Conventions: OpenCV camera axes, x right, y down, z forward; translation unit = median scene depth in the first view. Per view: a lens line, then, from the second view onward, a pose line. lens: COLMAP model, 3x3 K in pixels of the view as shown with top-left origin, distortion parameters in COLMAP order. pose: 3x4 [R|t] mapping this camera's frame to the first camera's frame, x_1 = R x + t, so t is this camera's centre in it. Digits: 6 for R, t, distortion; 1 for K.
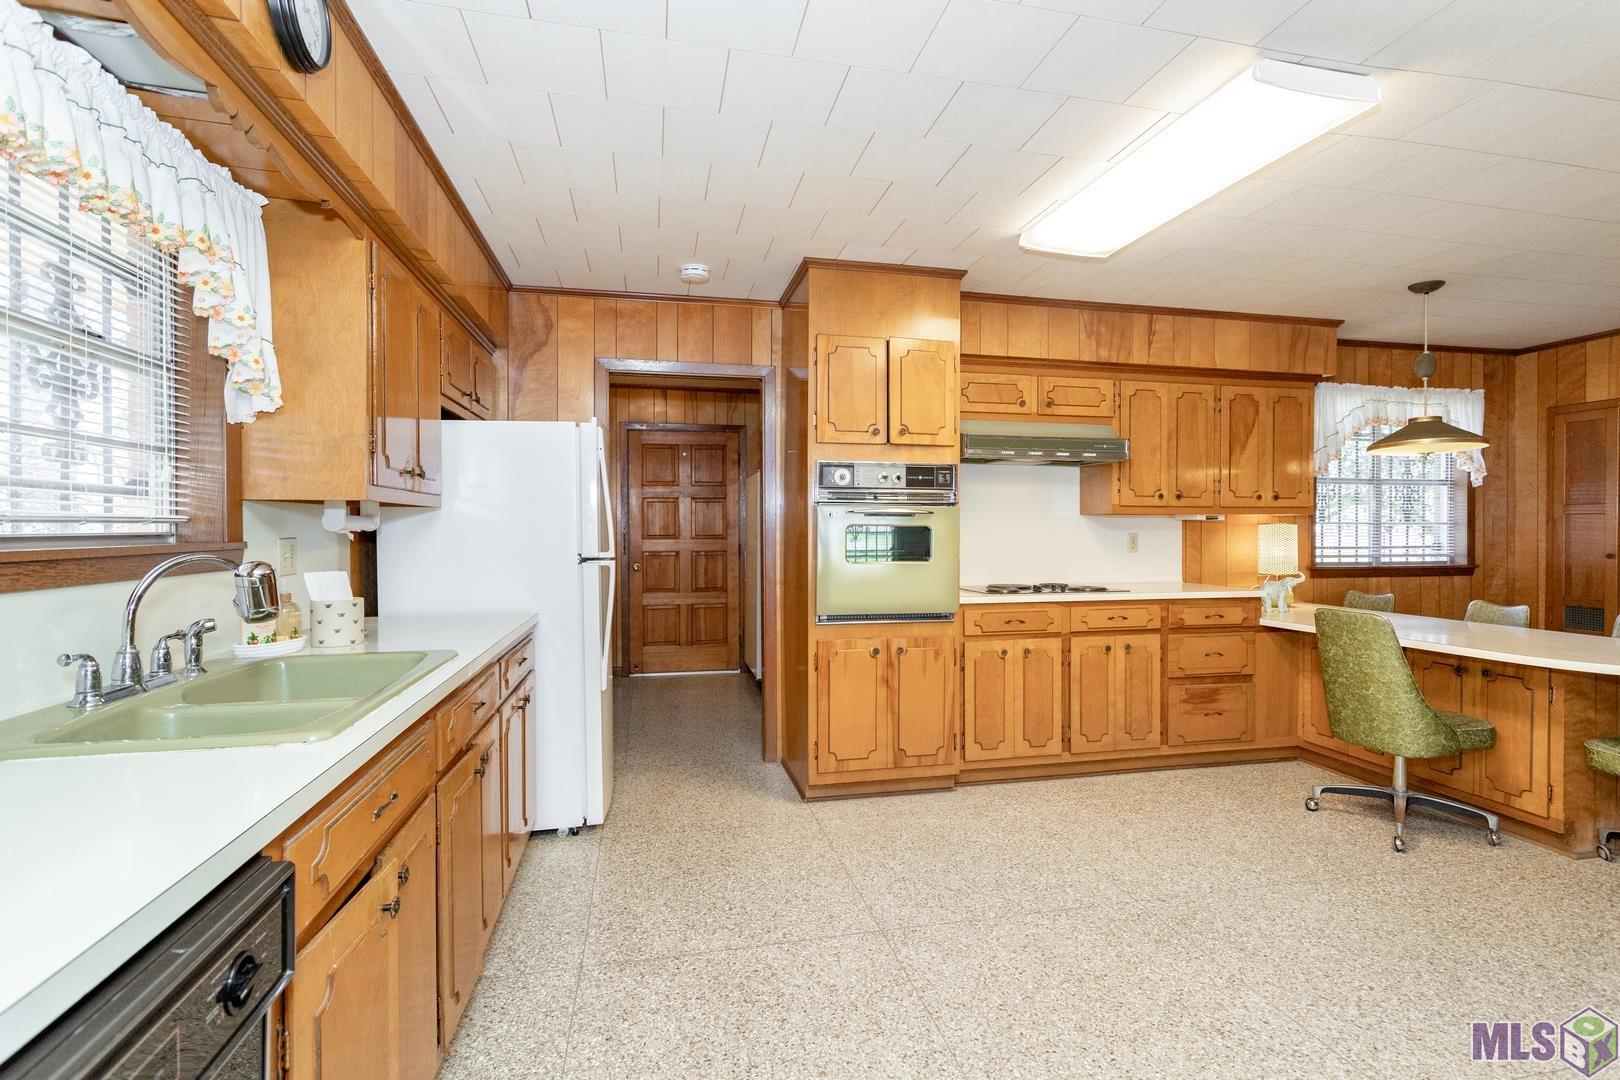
lens RADIAL K [[761.4, 0, 828.6], [0, 761.4, 532.6], [0, 0, 1]] dist [0.000861, 0.000249]
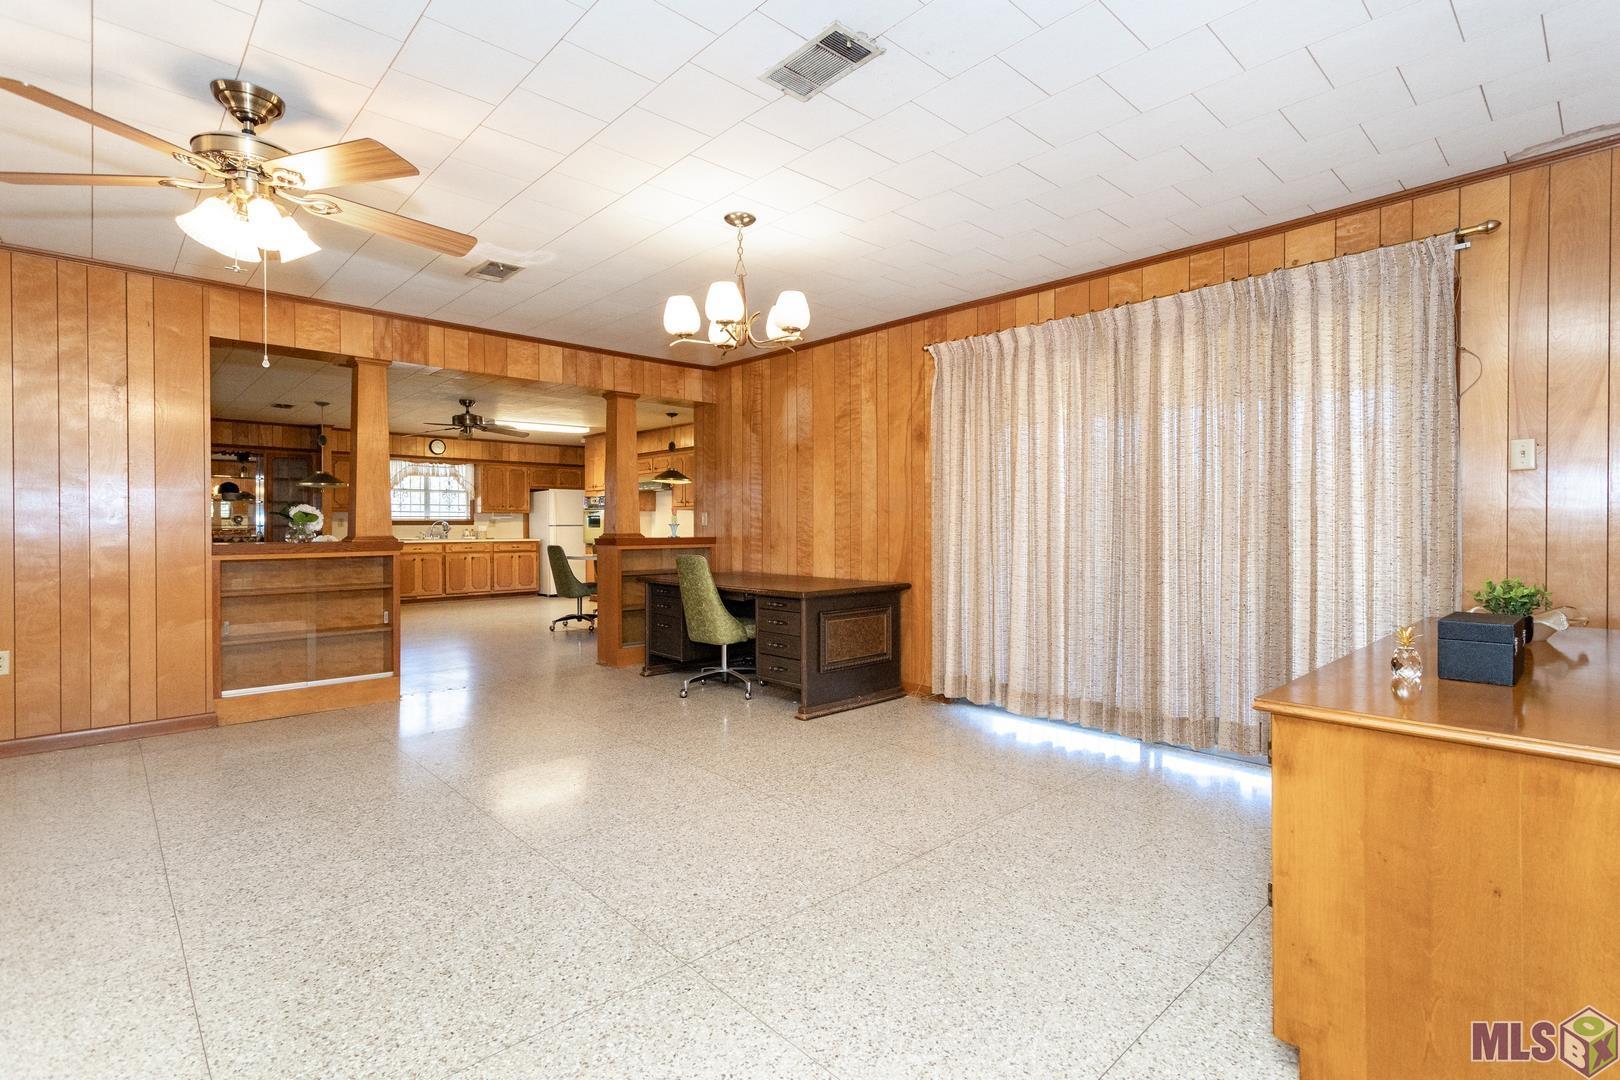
lens RADIAL K [[764.3, 0, 825.9], [0, 764.3, 522.0], [0, 0, 1]] dist [0.002590, 0.001055]
pose [[0.503624, -0.007214, -0.863893, 3.335041], [-0.001948, 0.999953, -0.009486, 0.045657], [0.863921, 0.006461, 0.503586, 0.222268]]
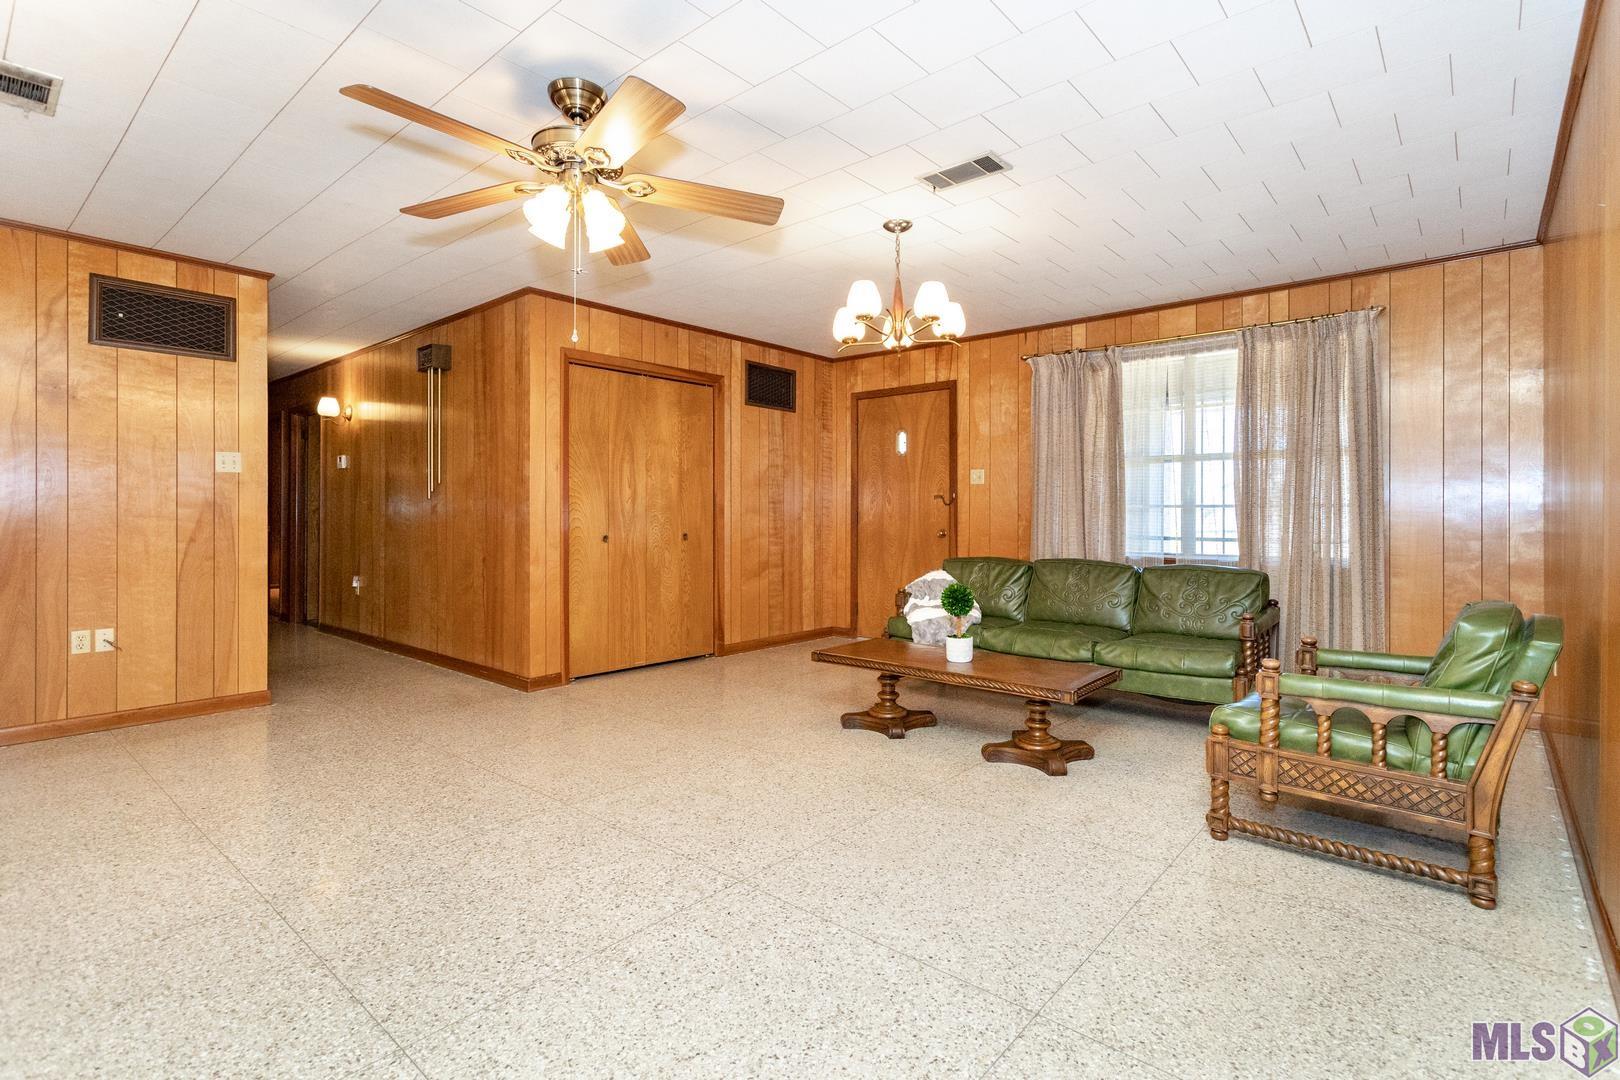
lens RADIAL K [[759.5, 0, 861.9], [0, 759.5, 526.4], [0, 0, 1]] dist [0.004198, 0.001259]
pose [[-0.619161, -0.012641, 0.785162, 1.831603], [0.005202, 0.999782, 0.020198, 0.047208], [-0.785247, 0.016590, -0.618961, 0.348462]]
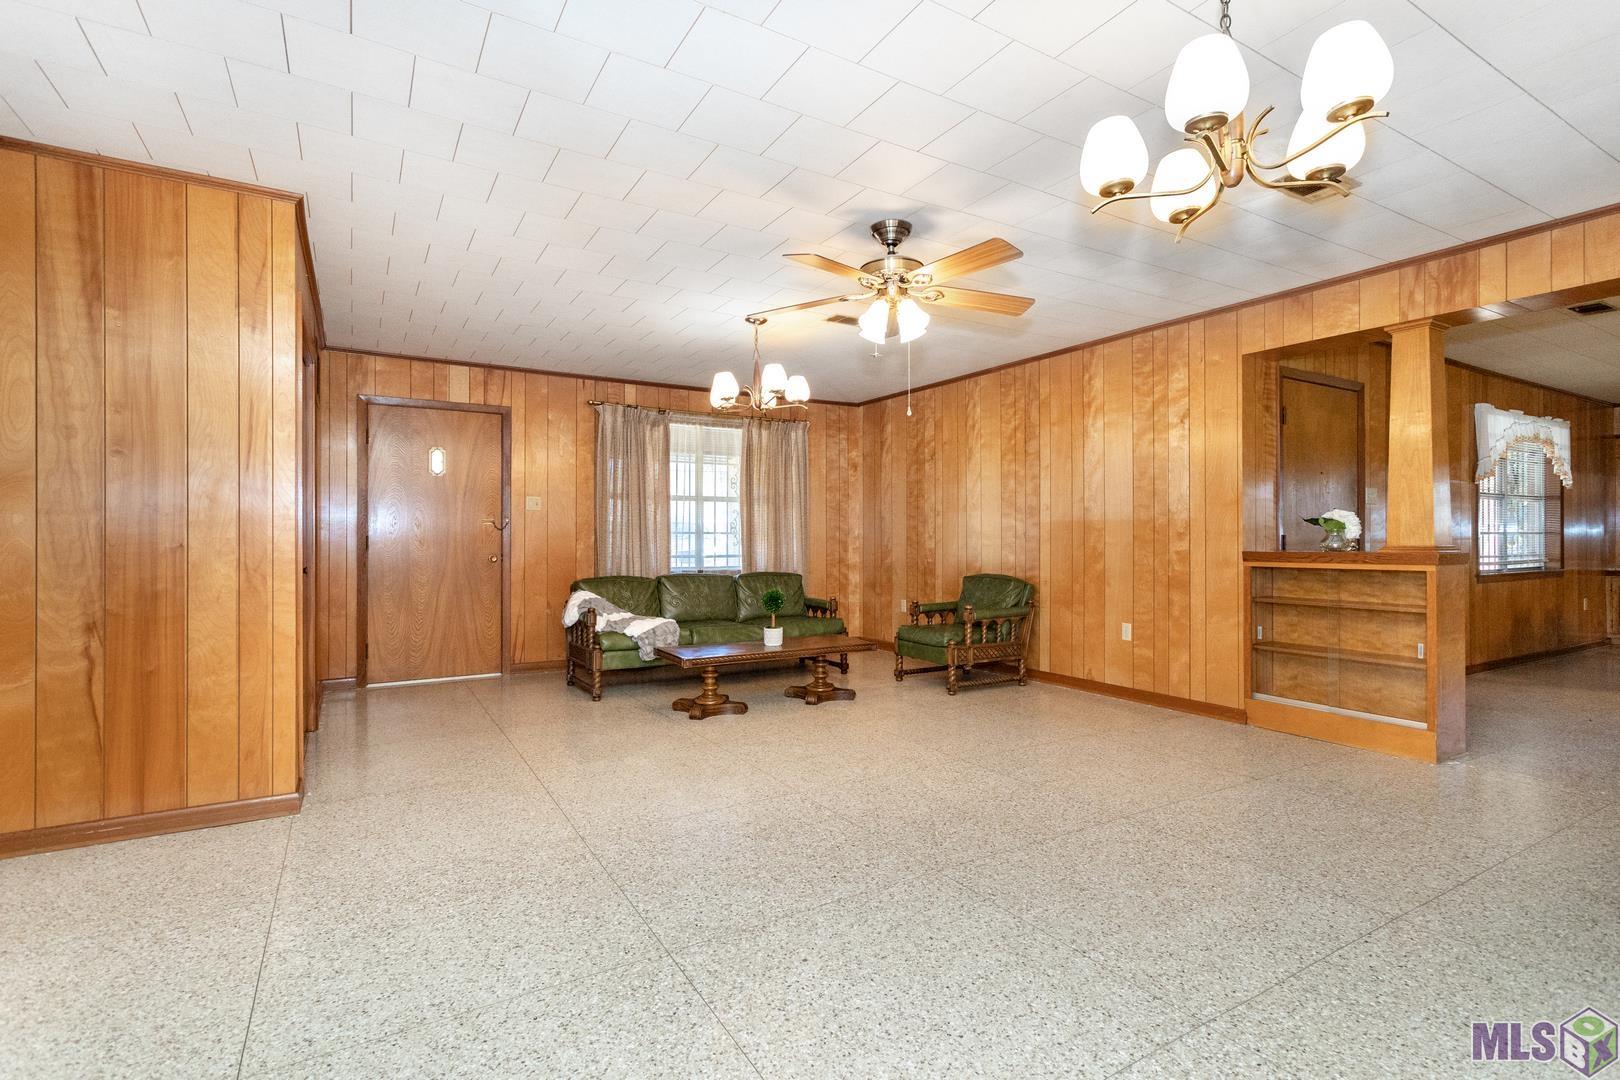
lens RADIAL K [[758.7, 0, 810.0], [0, 758.7, 540.0], [0, 0, 1]] dist [0.009834, 0.000653]
pose [[-0.951653, 0.002782, -0.307161, 2.897330], [-0.000185, 0.999954, 0.009632, 0.041003], [0.307174, 0.009223, -0.951609, 0.964848]]
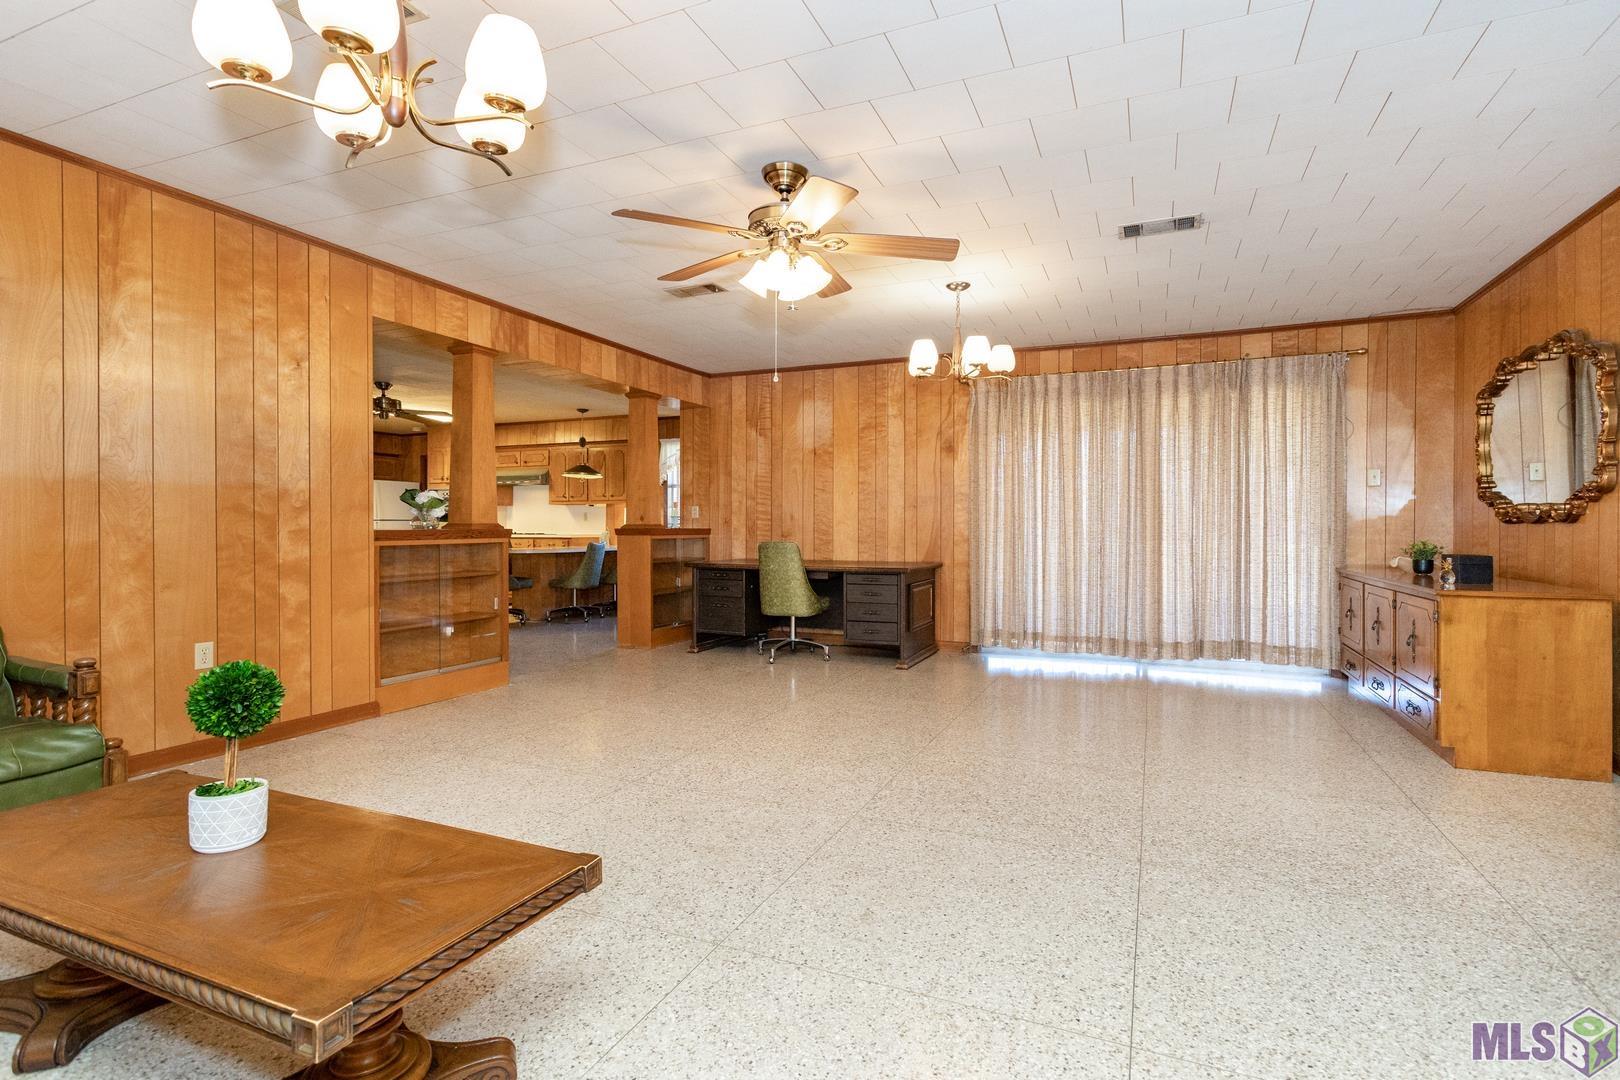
lens RADIAL K [[759.8, 0, 810.4], [0, 759.8, 520.8], [0, 0, 1]] dist [0.002996, -0.000988]
pose [[0.794772, -0.005745, -0.606881, 3.051307], [-0.003570, 0.999894, -0.014142, 0.071879], [0.606897, 0.013406, 0.794667, -0.514621]]
